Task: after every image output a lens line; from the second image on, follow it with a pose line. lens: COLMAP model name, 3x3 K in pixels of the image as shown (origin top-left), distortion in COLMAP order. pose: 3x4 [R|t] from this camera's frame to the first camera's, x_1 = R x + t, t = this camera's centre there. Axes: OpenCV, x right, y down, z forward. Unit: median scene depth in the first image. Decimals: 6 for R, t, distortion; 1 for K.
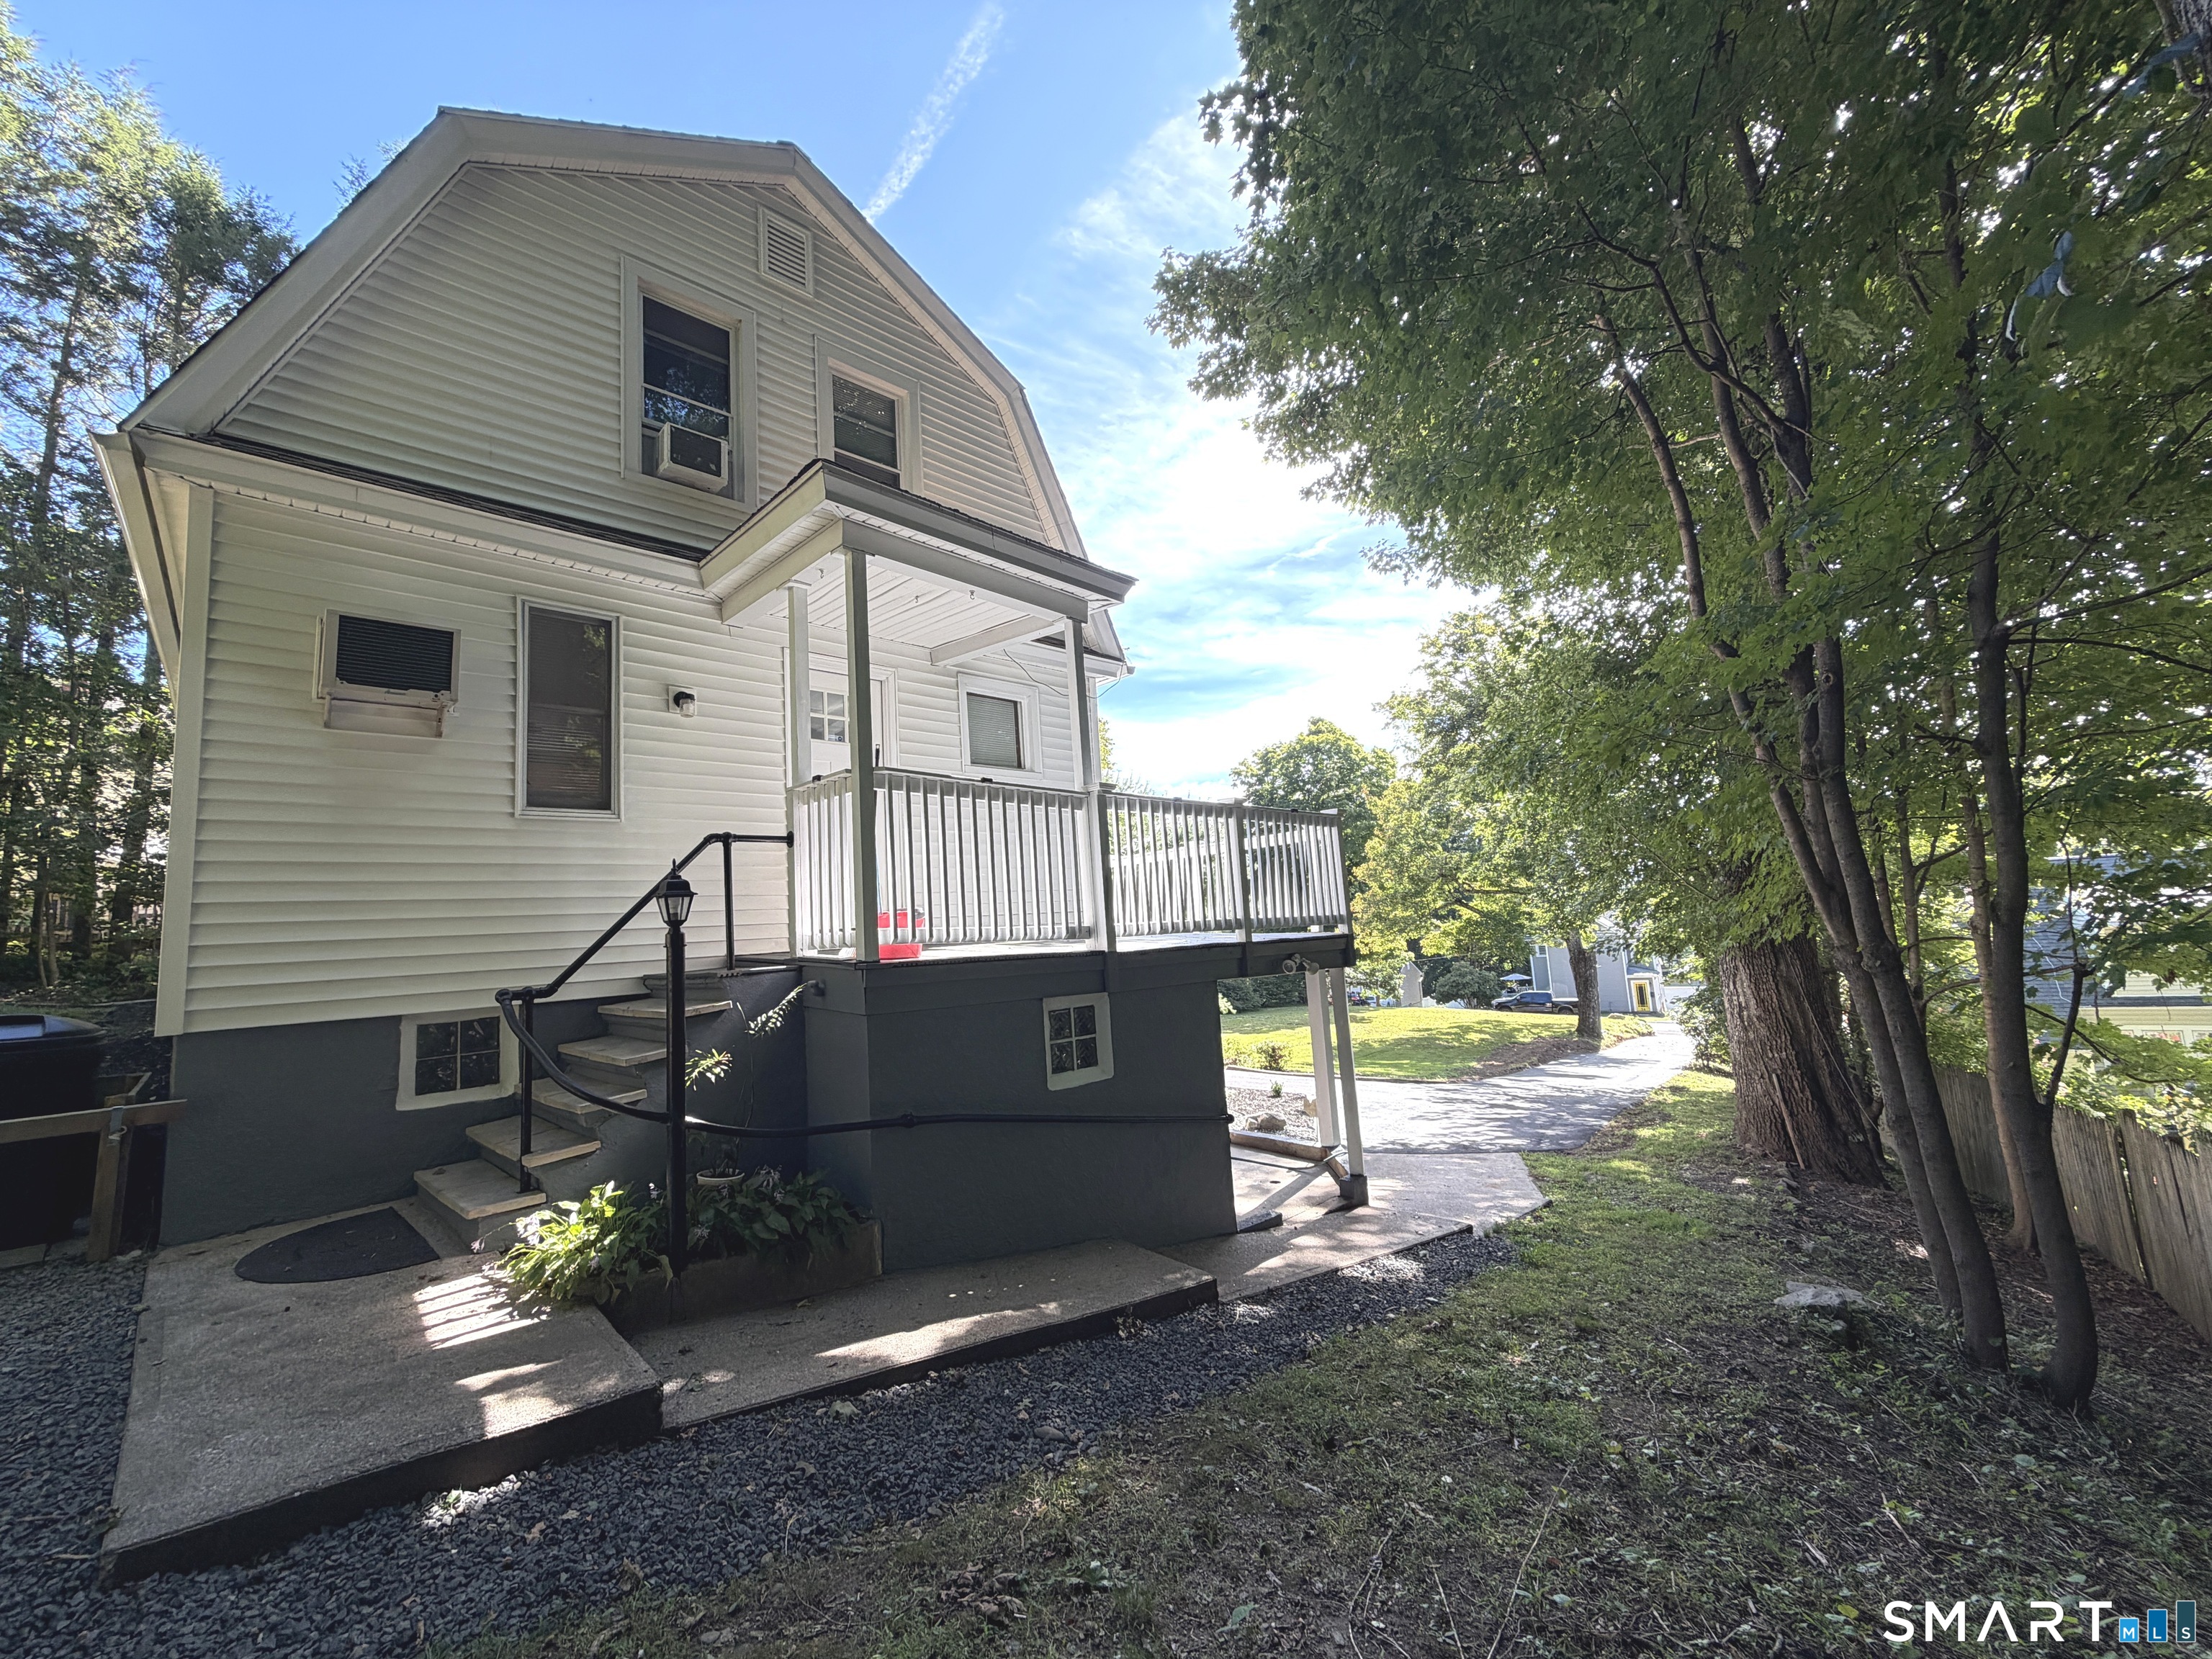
lens RADIAL K [[880.4, 0, 1104.1], [0, 880.4, 821.2], [0, 0, 1]] dist [0.000597, -0.000029]
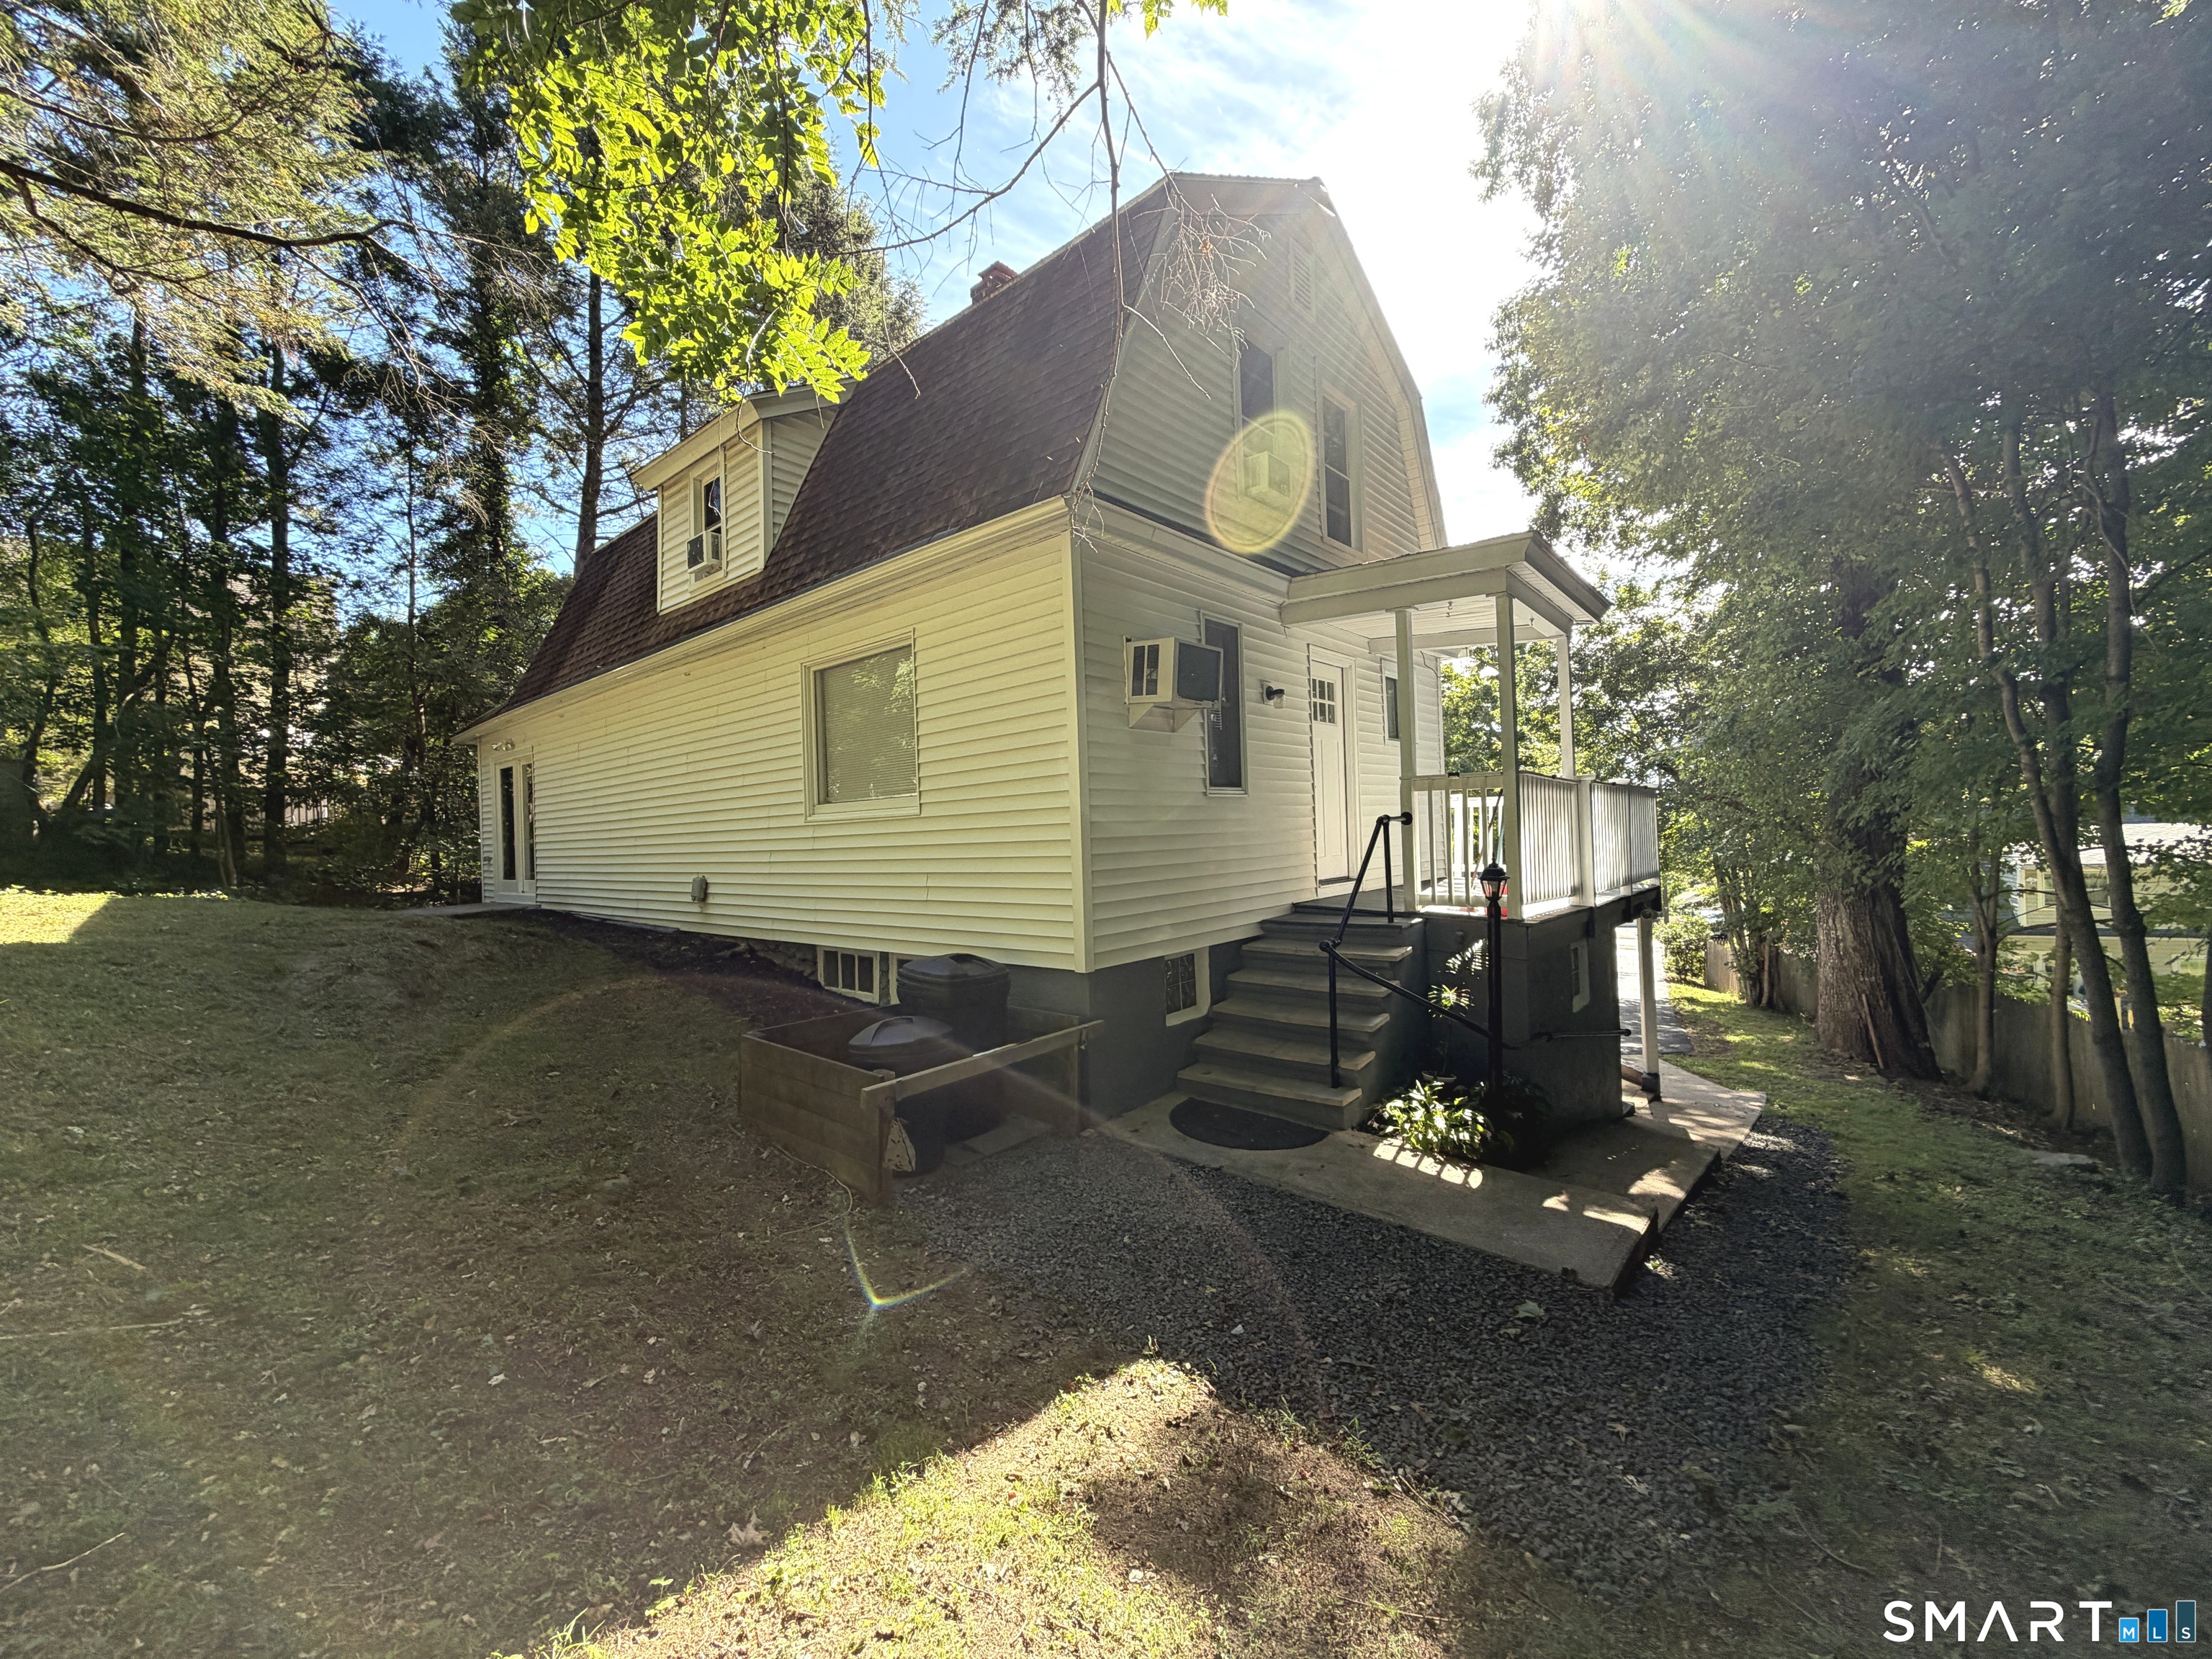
lens RADIAL K [[880.4, 0, 1101.1], [0, 880.4, 822.1], [0, 0, 1]] dist [0.000597, -0.000029]
pose [[0.995381, 0.029724, 0.091285, -0.828499], [-0.039660, 0.993246, 0.109038, -0.086947], [-0.087427, -0.112154, 0.989837, -0.196652]]
